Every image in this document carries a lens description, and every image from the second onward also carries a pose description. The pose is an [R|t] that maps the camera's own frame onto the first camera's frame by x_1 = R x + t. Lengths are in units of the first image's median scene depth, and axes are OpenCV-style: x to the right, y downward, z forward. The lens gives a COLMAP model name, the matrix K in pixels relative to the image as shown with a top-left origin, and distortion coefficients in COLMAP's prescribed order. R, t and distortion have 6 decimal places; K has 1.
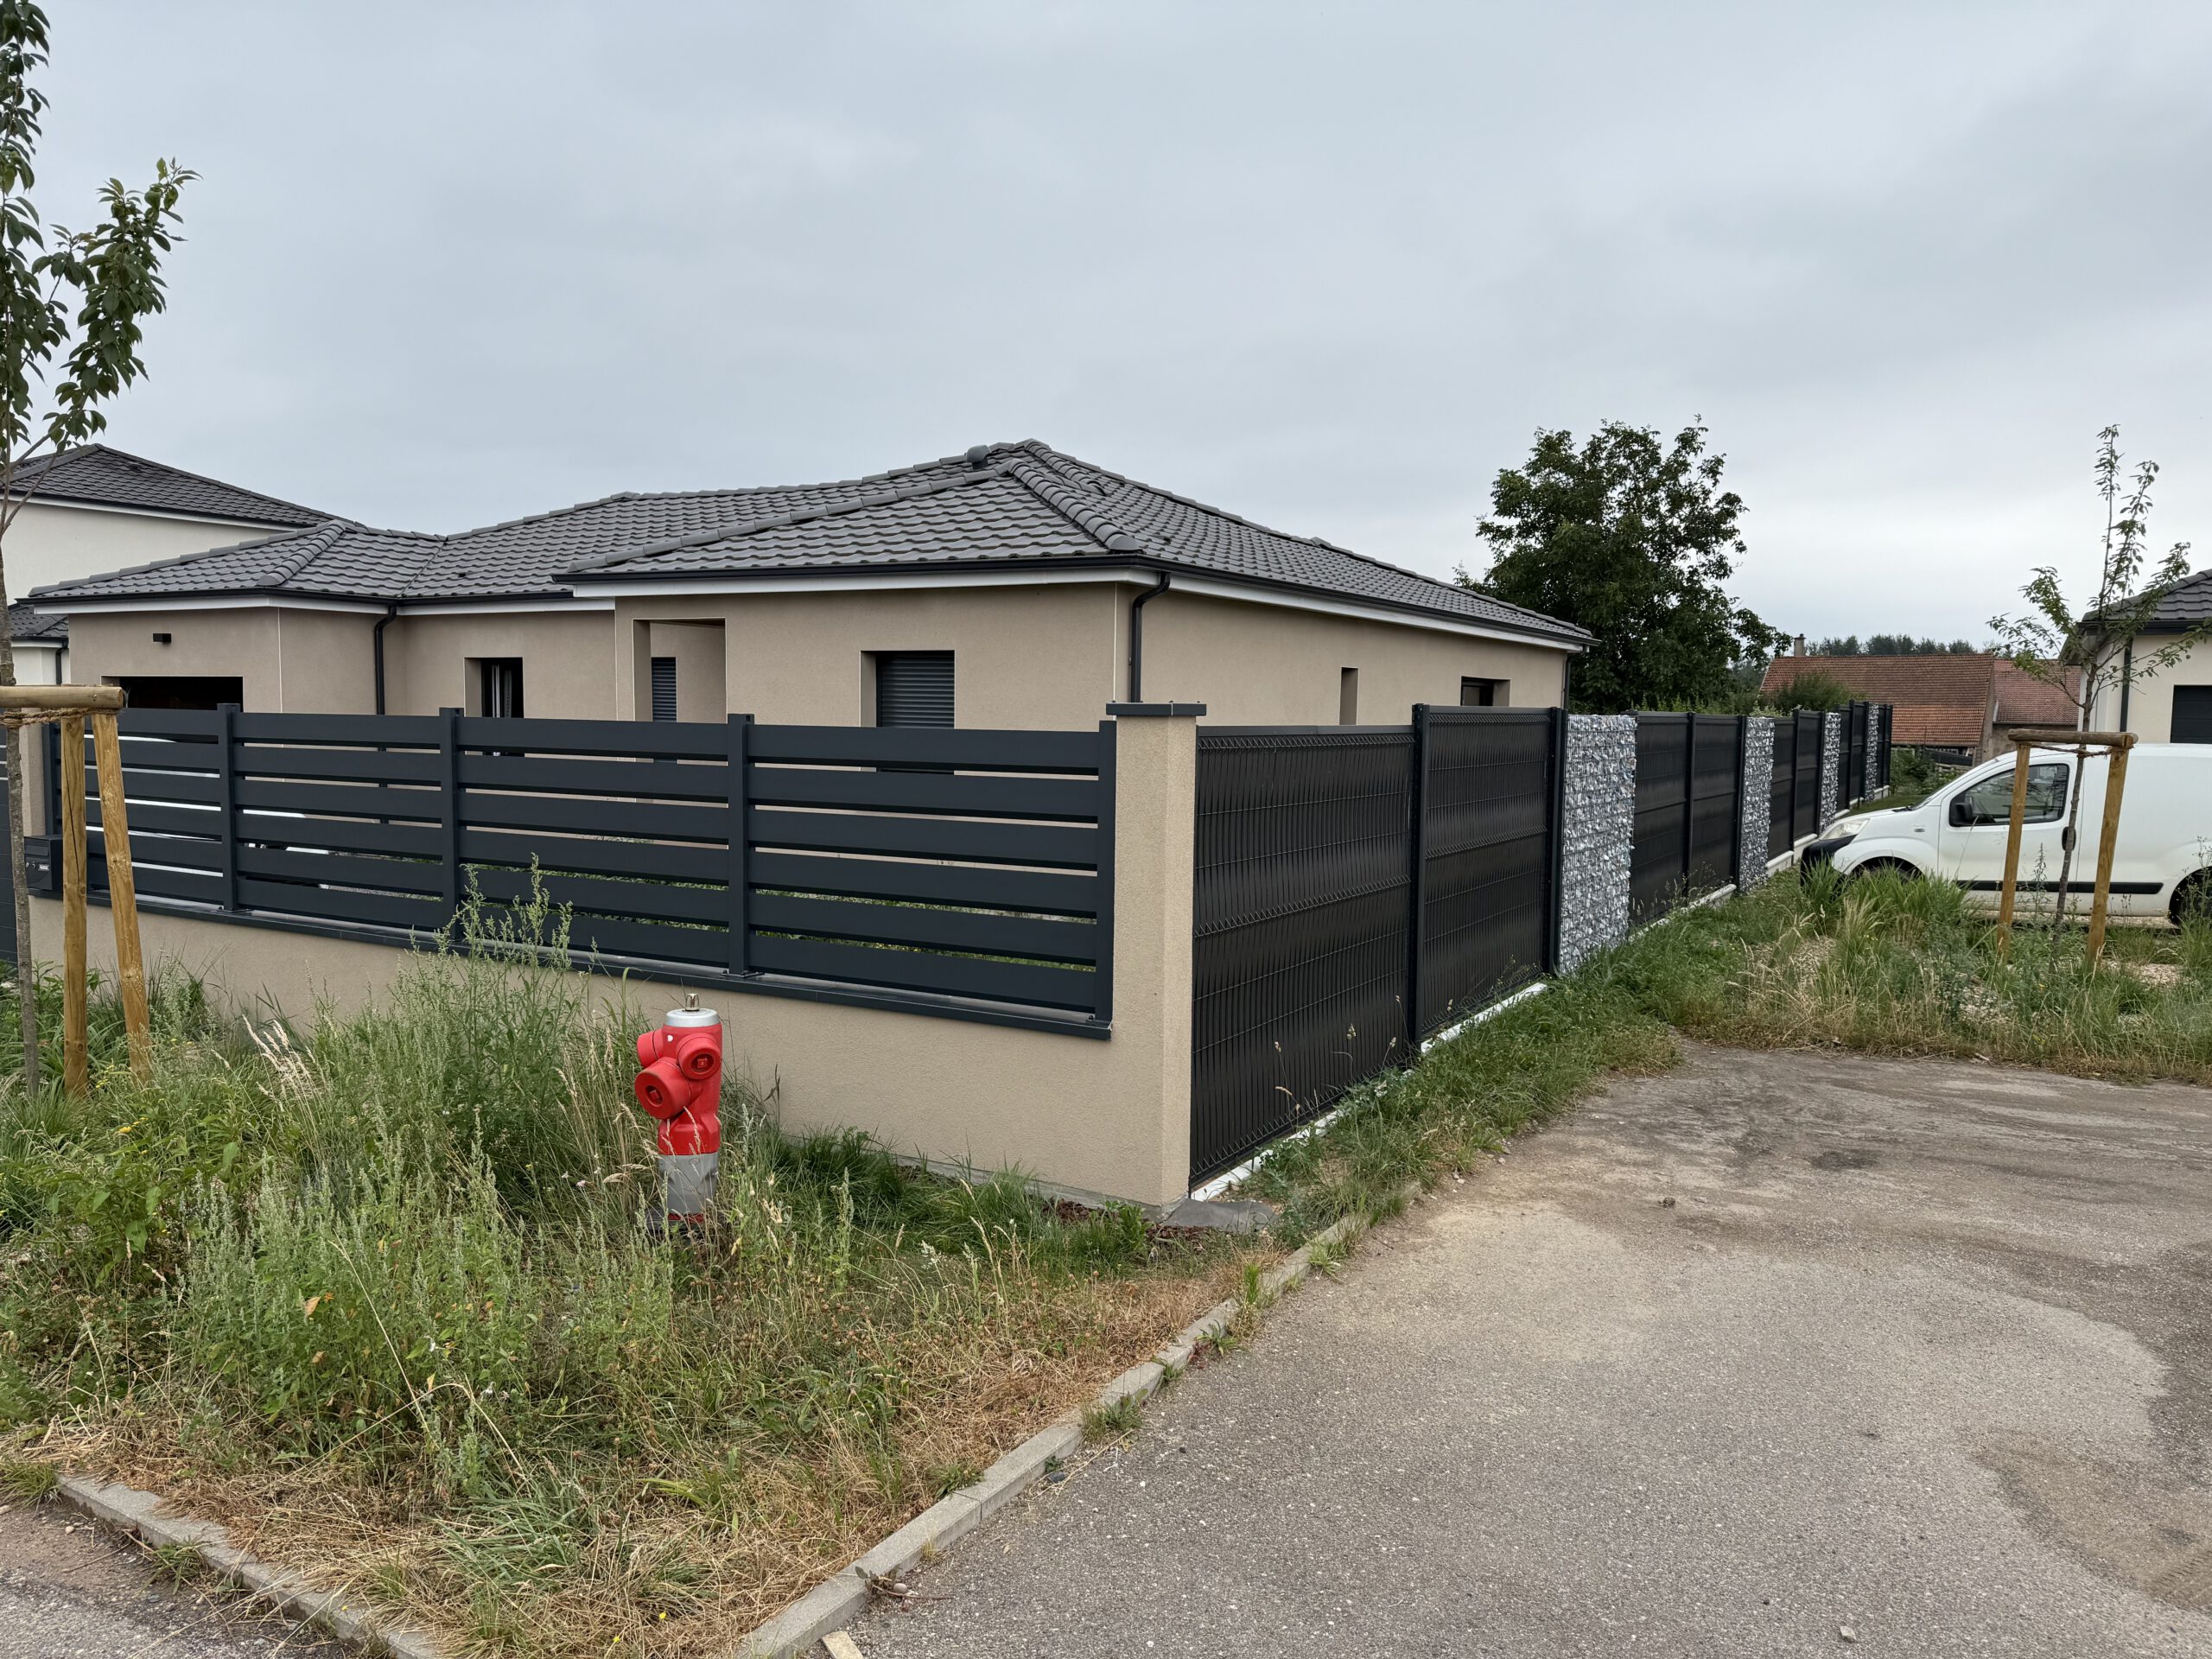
lens RADIAL K [[1605.9, 0, 1146.7], [0, 1605.9, 841.8], [0, 0, 1]] dist [0.159687, -0.227629]
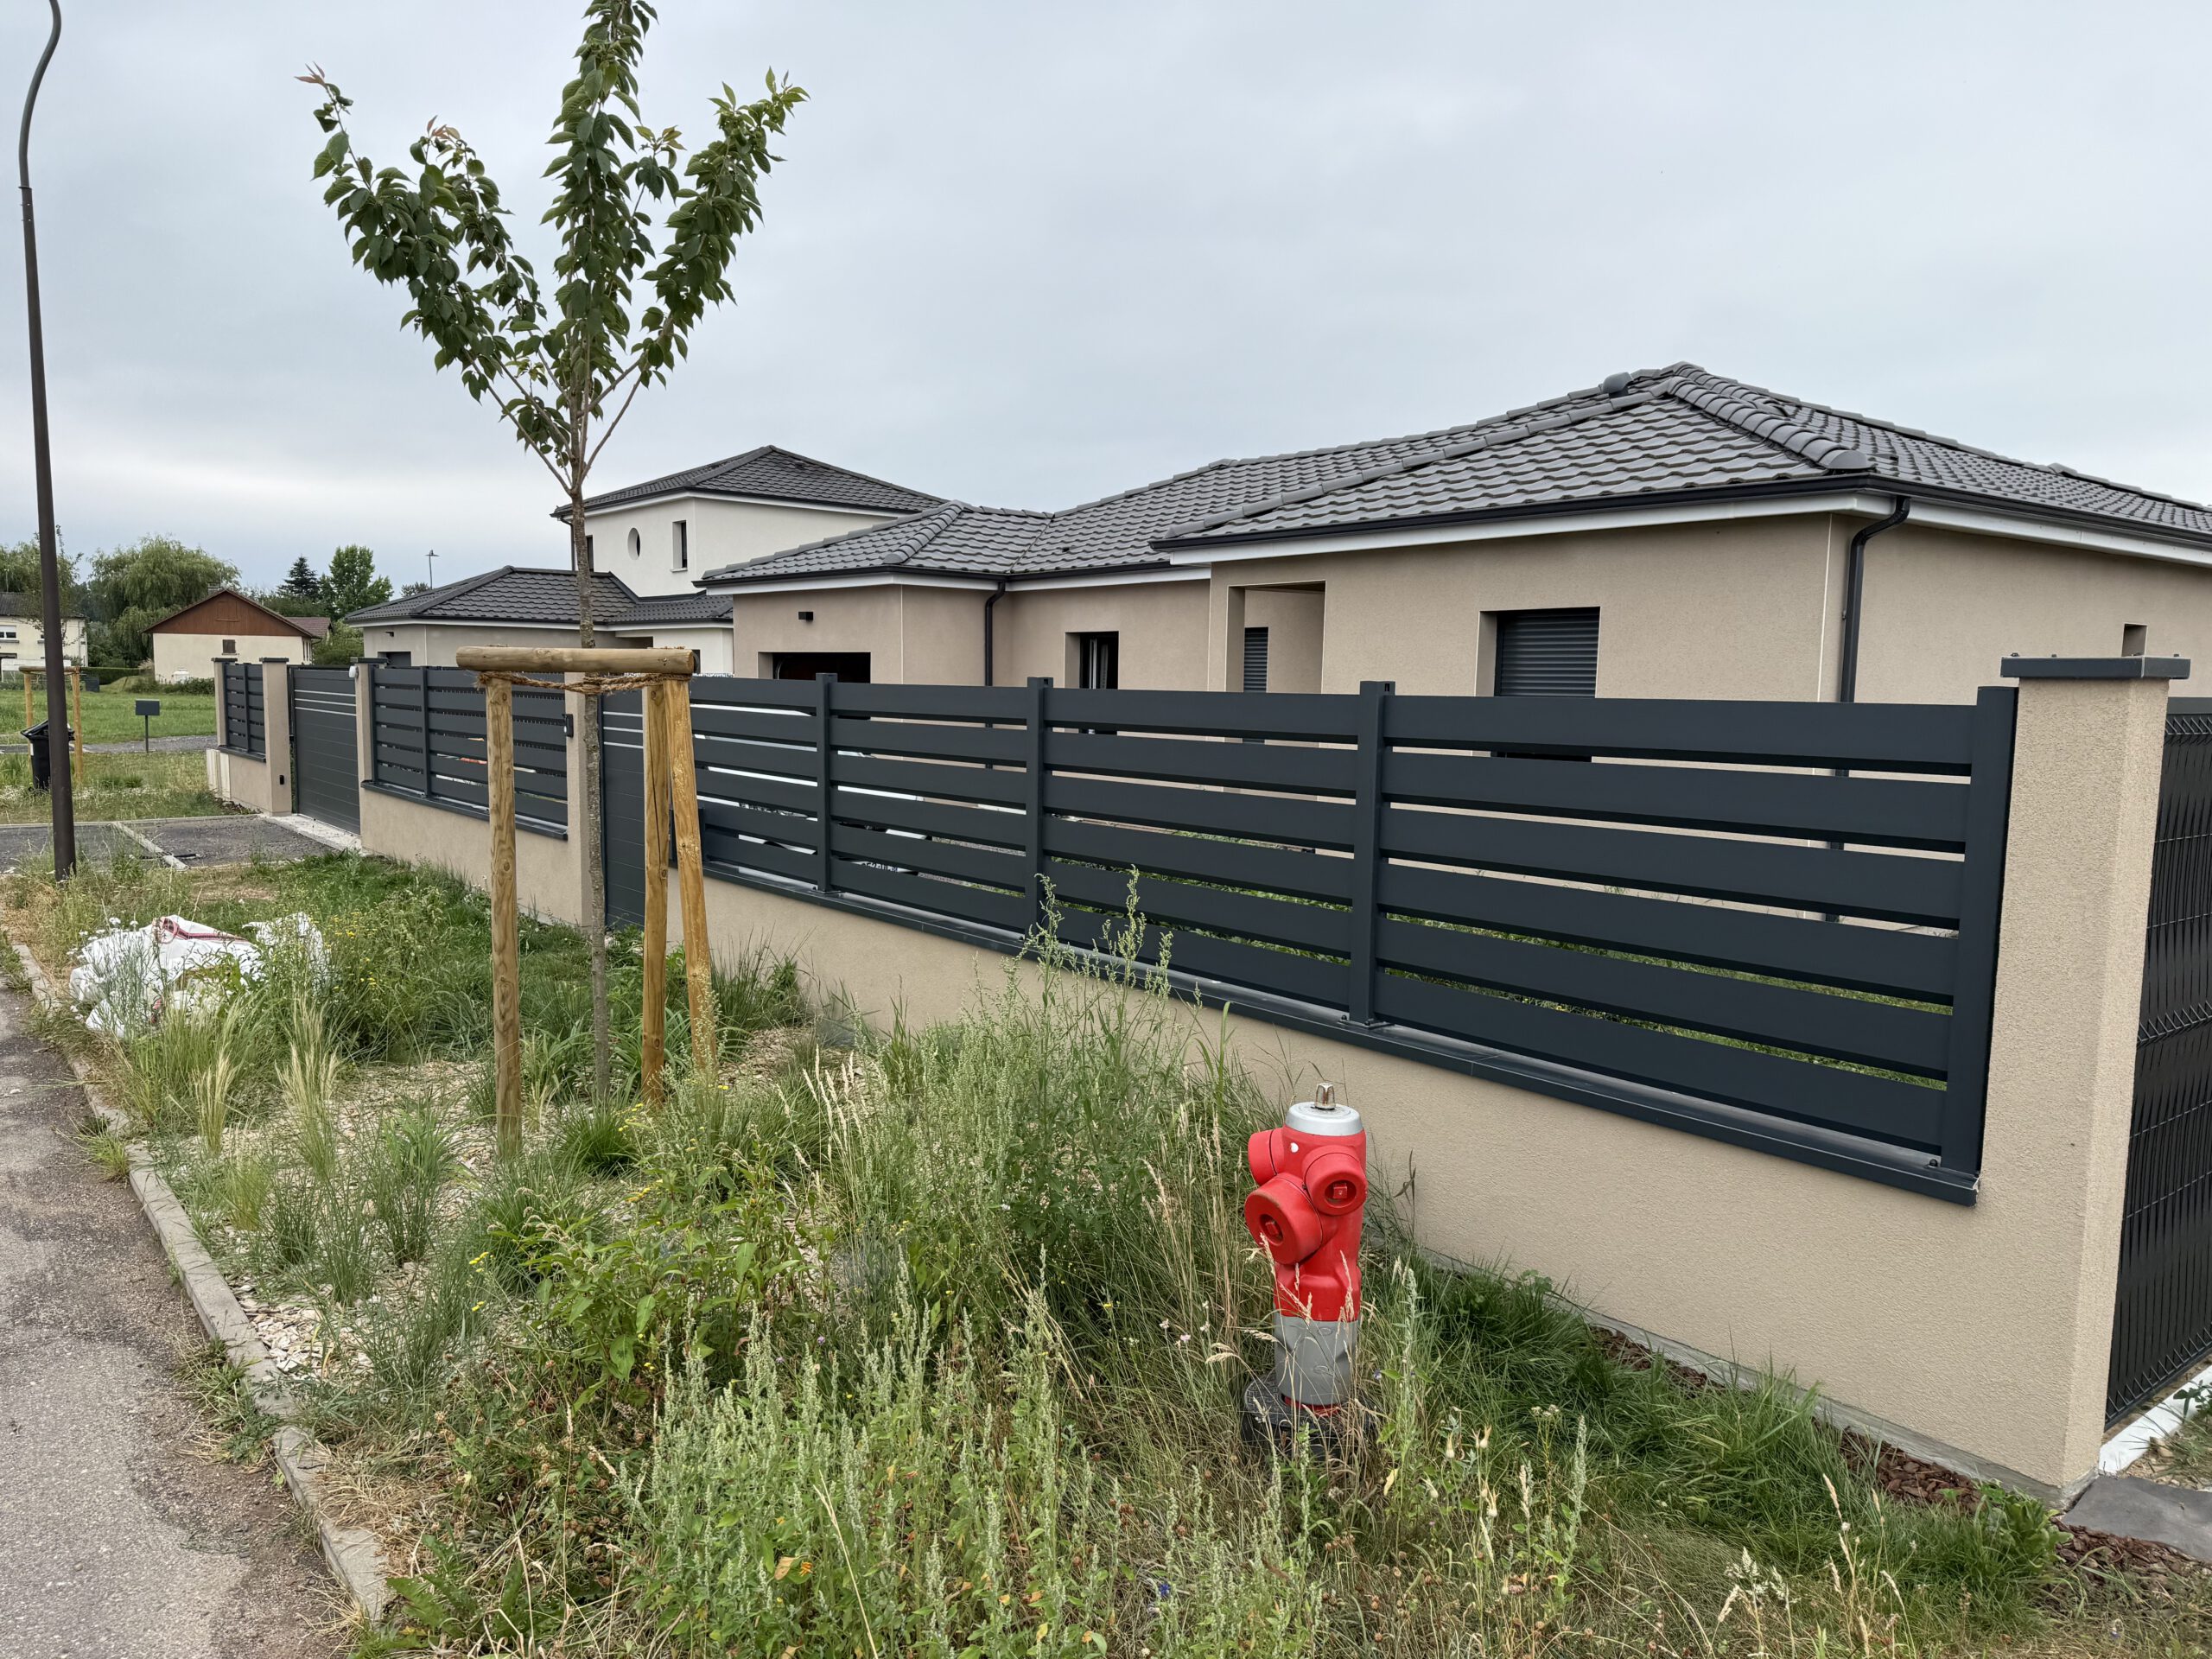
lens RADIAL K [[1605.9, 0, 1146.7], [0, 1605.9, 841.8], [0, 0, 1]] dist [0.159687, -0.227629]
pose [[0.941073, 0.036222, -0.336259, -0.045349], [-0.031747, 0.999319, 0.018799, -0.006955], [0.336711, -0.007016, 0.941582, 0.120669]]
